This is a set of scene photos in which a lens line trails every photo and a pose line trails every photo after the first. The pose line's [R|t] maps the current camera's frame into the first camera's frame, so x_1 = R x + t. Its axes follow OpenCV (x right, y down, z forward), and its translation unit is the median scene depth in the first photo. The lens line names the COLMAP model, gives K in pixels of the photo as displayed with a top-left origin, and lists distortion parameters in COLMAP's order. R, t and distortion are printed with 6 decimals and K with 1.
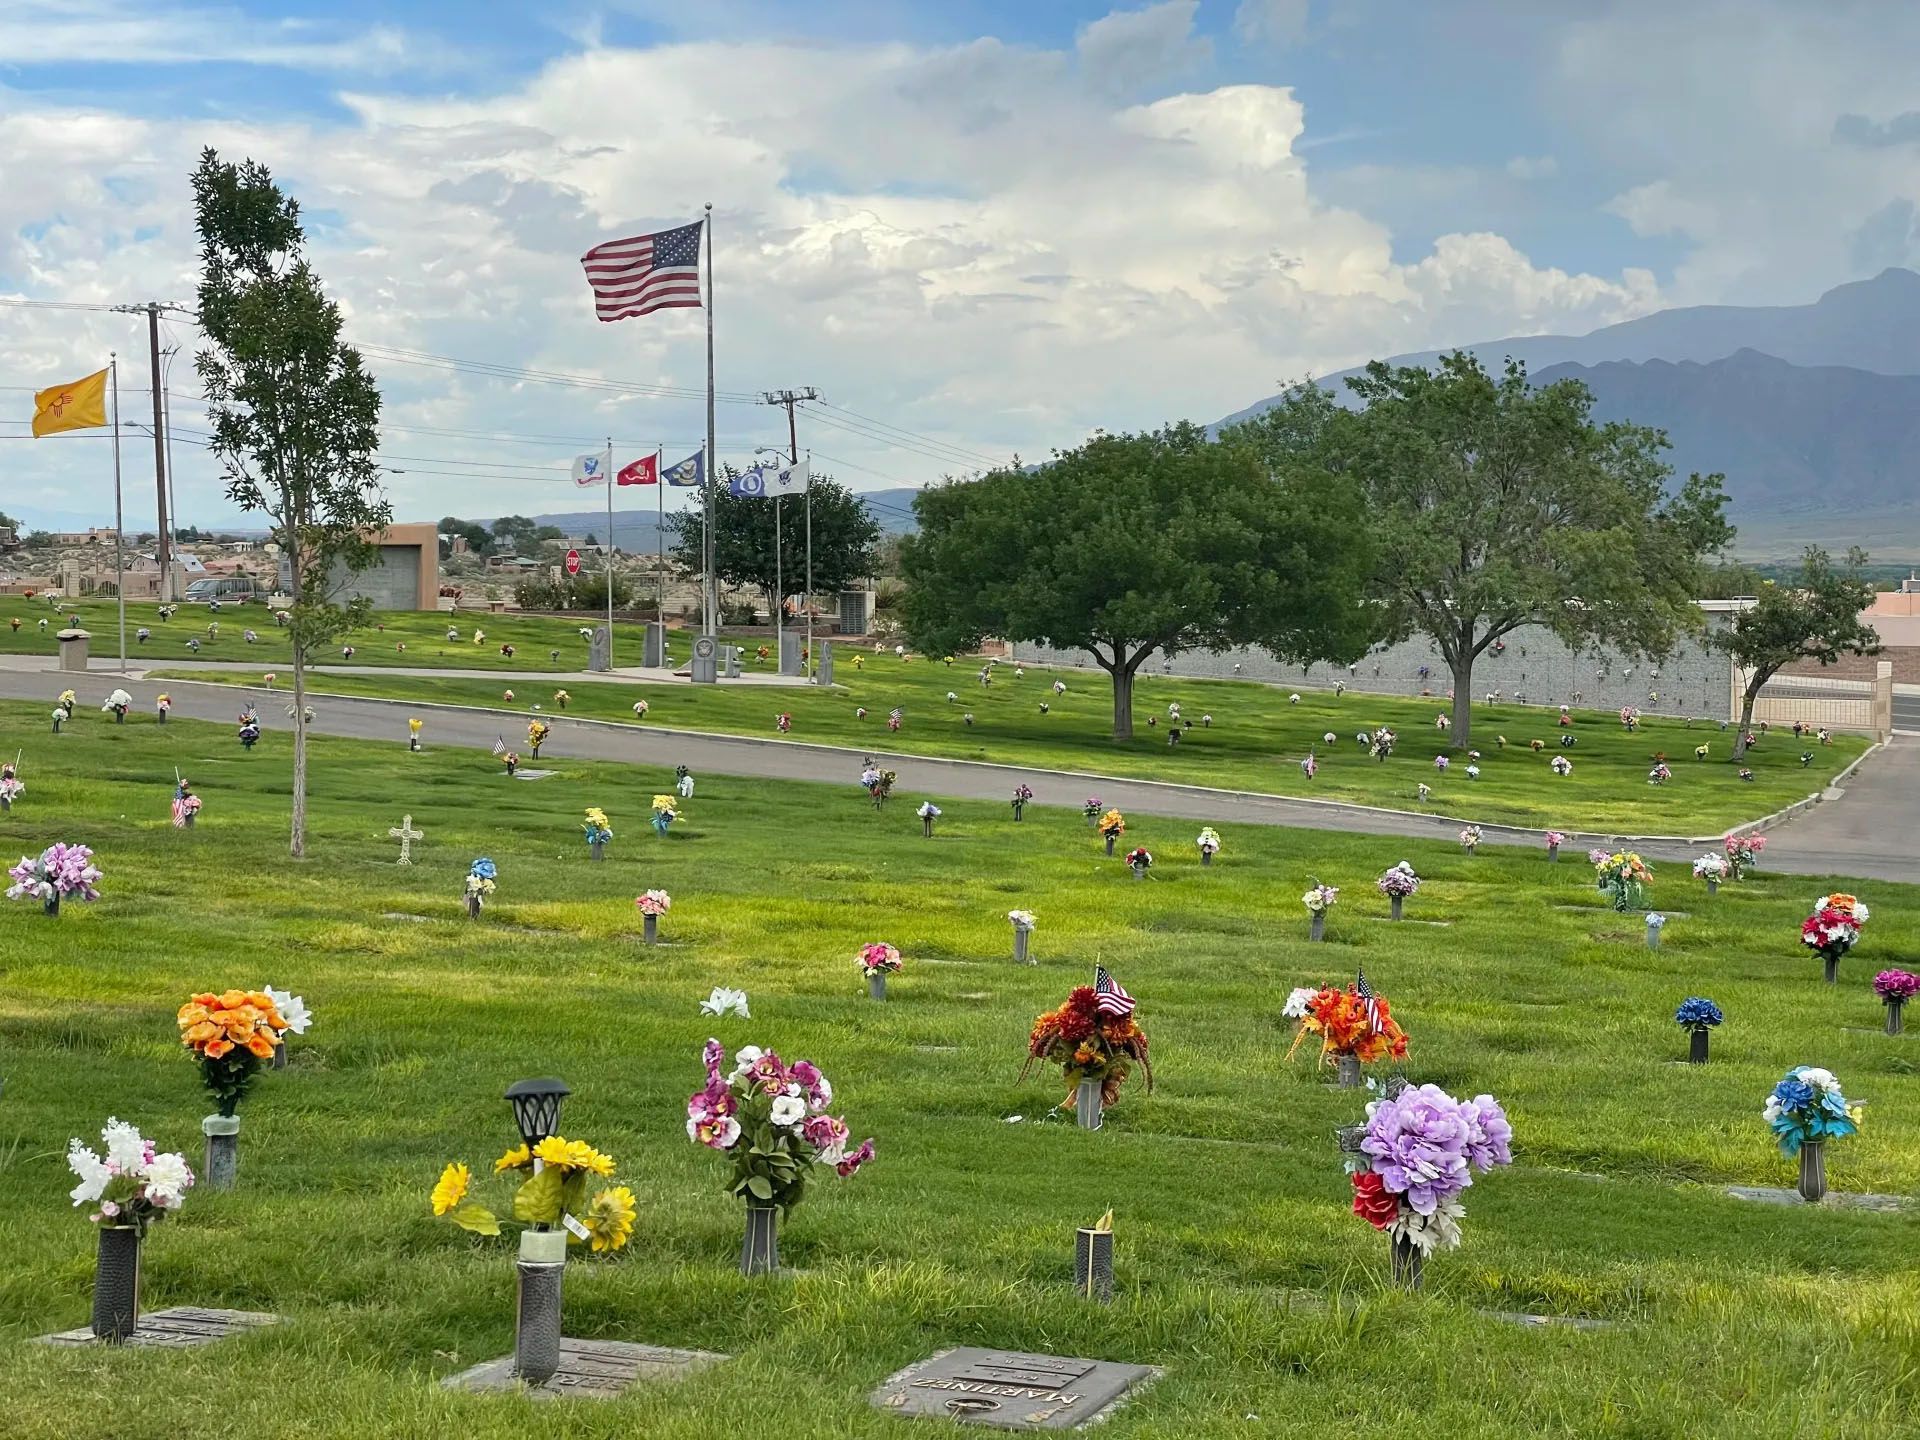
lens RADIAL K [[2811.5, 0, 976.9], [0, 2811.5, 688.0], [0, 0, 1]] dist [0.143346, -0.072044]
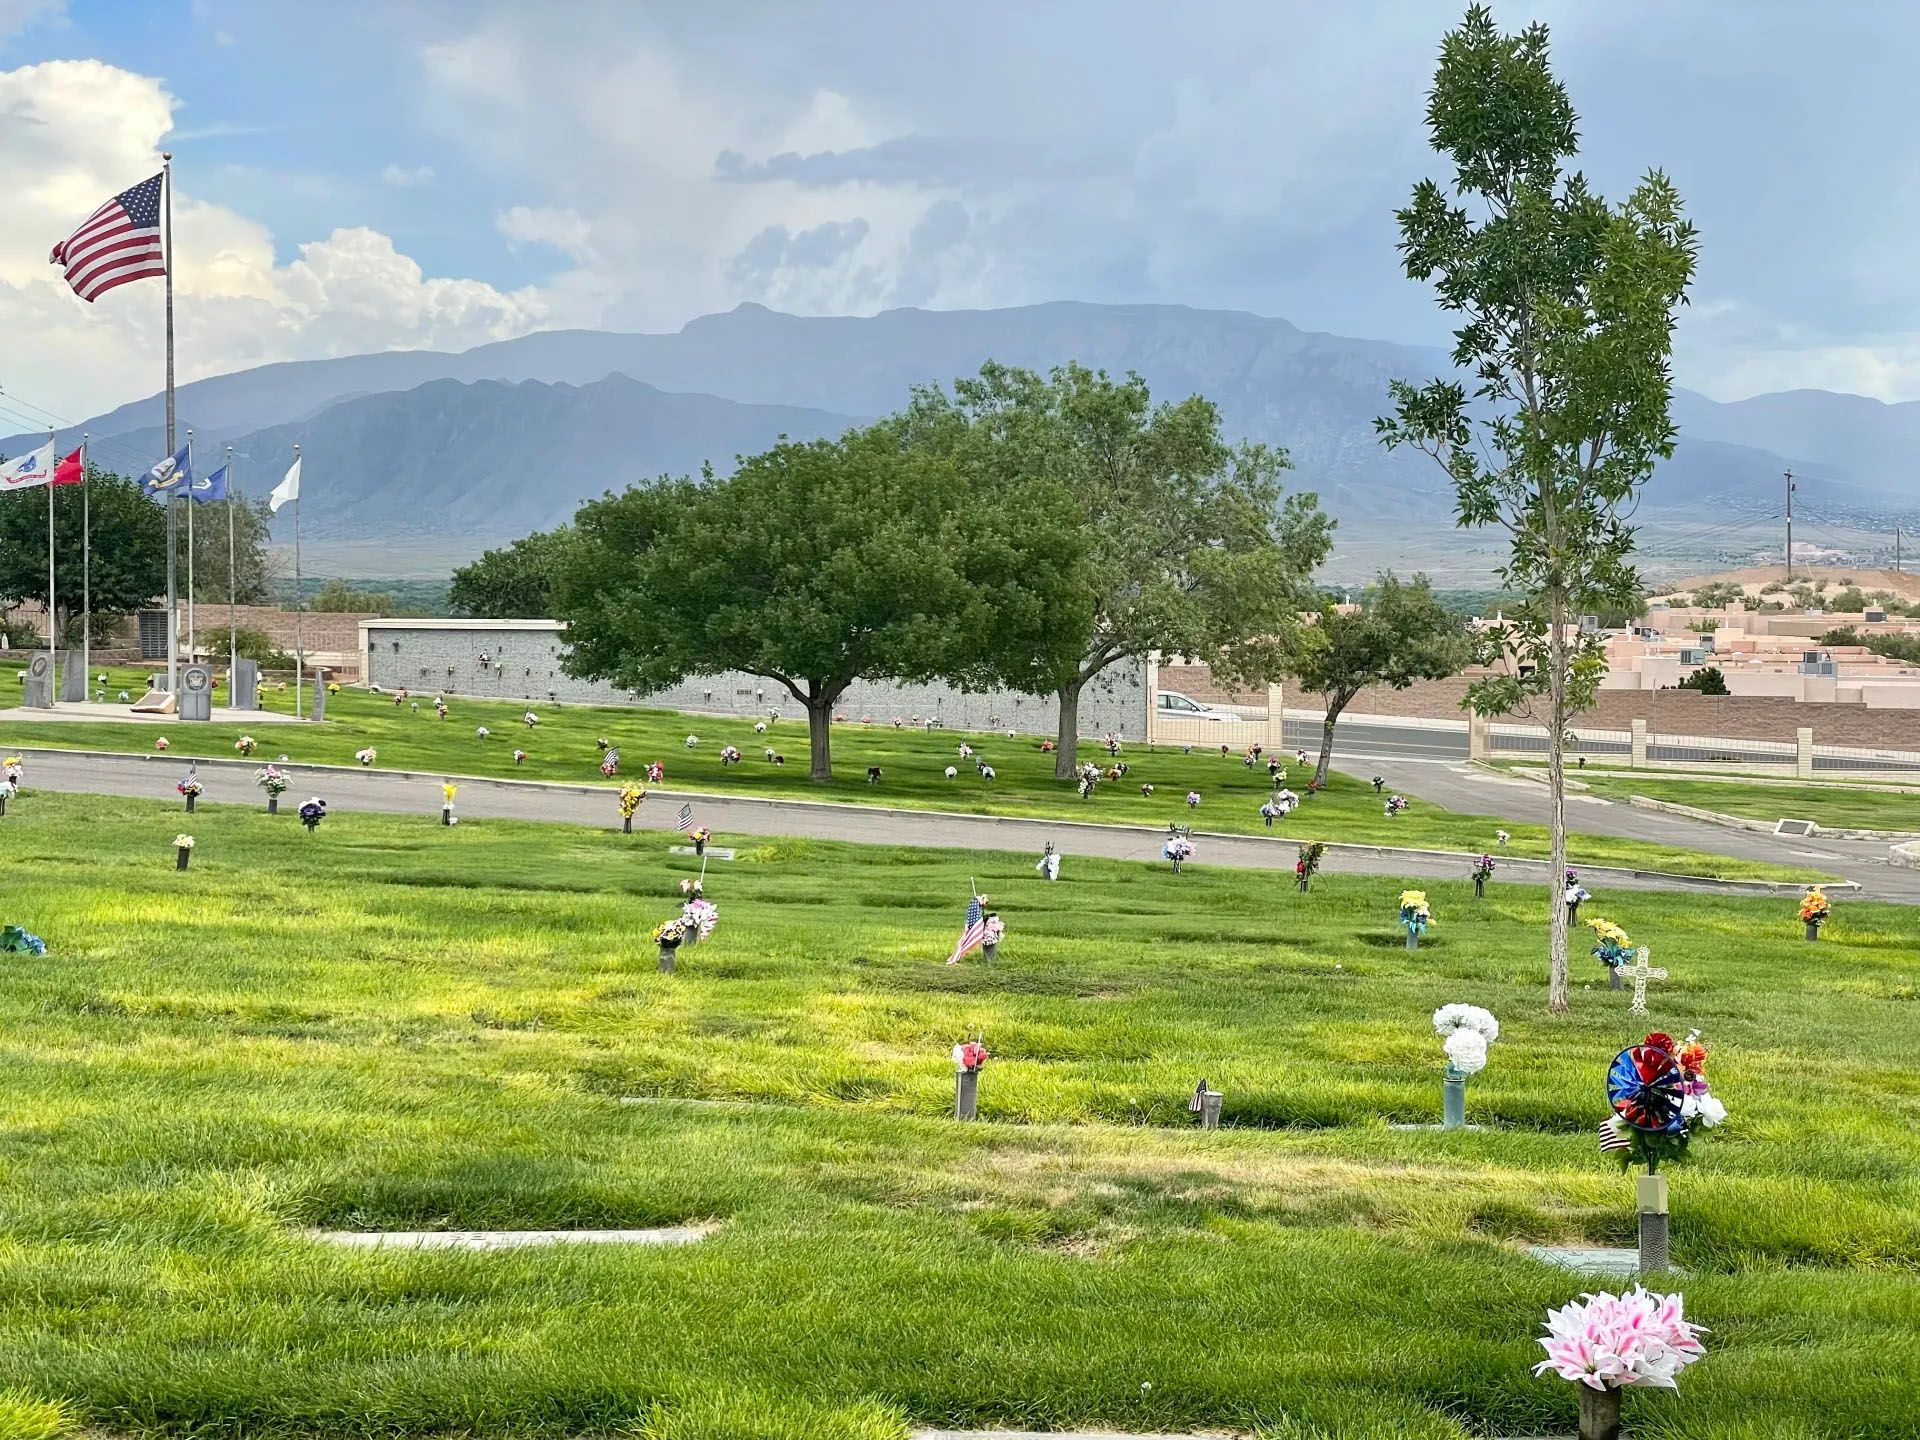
lens RADIAL K [[2835.2, 0, 925.1], [0, 2835.2, 720.1], [0, 0, 1]] dist [0.125902, -0.079589]
pose [[0.931683, -0.012706, 0.363050, -0.261804], [0.010397, 0.999911, 0.008316, -0.008694], [-0.363123, -0.003973, 0.931733, 0.155060]]
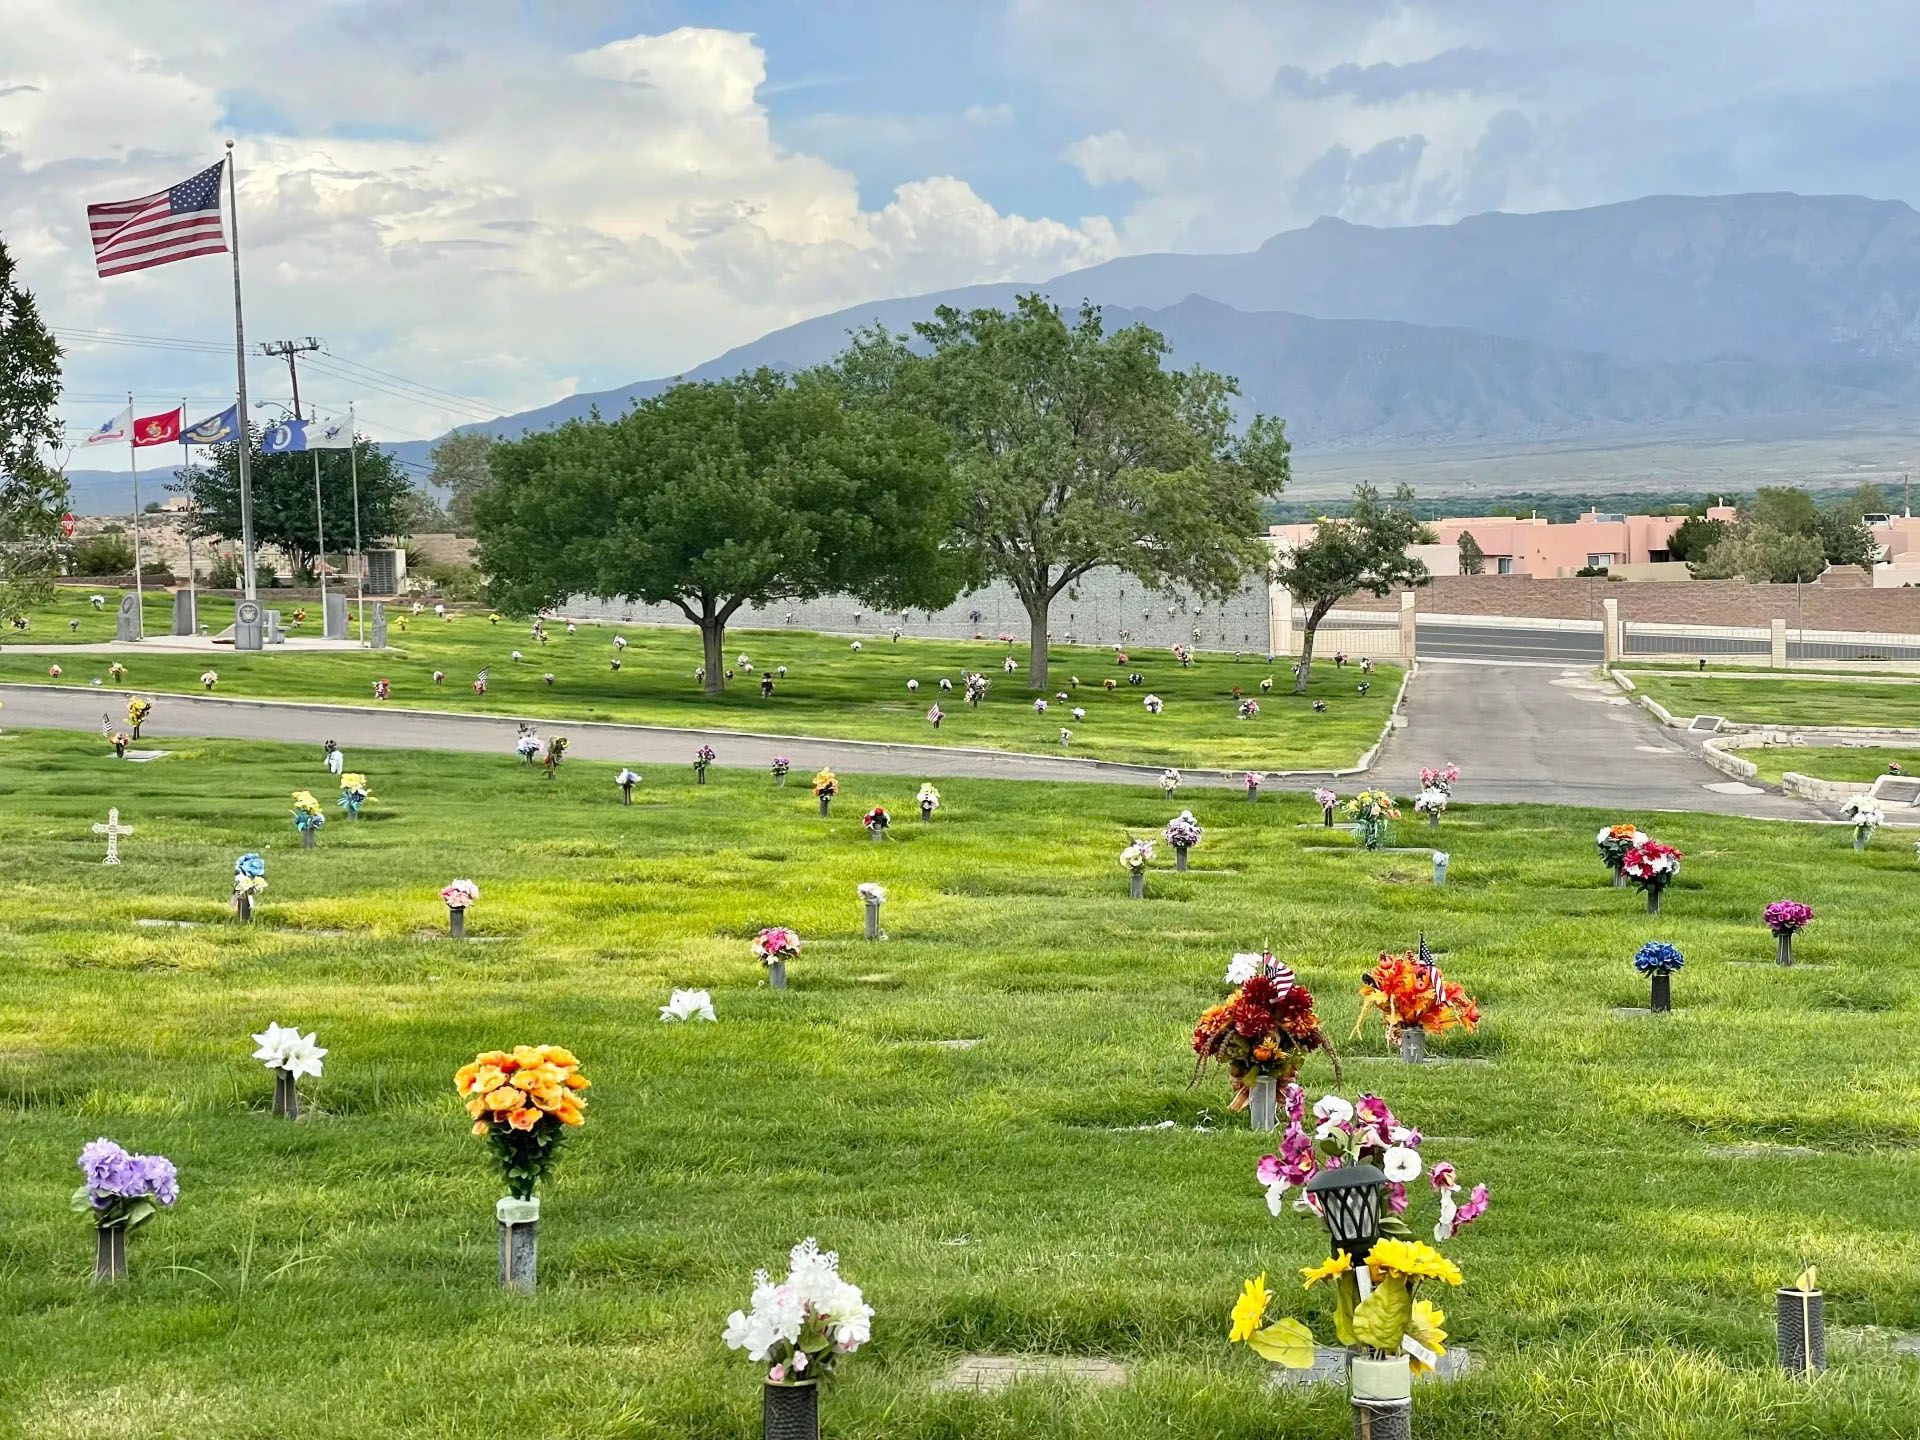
lens RADIAL K [[2811.5, 0, 976.9], [0, 2811.5, 688.0], [0, 0, 1]] dist [0.143346, -0.072044]
pose [[0.982767, -0.035792, 0.181349, -0.038434], [0.032515, 0.999250, 0.021016, -0.001496], [-0.181966, -0.014757, 0.983194, 0.023337]]
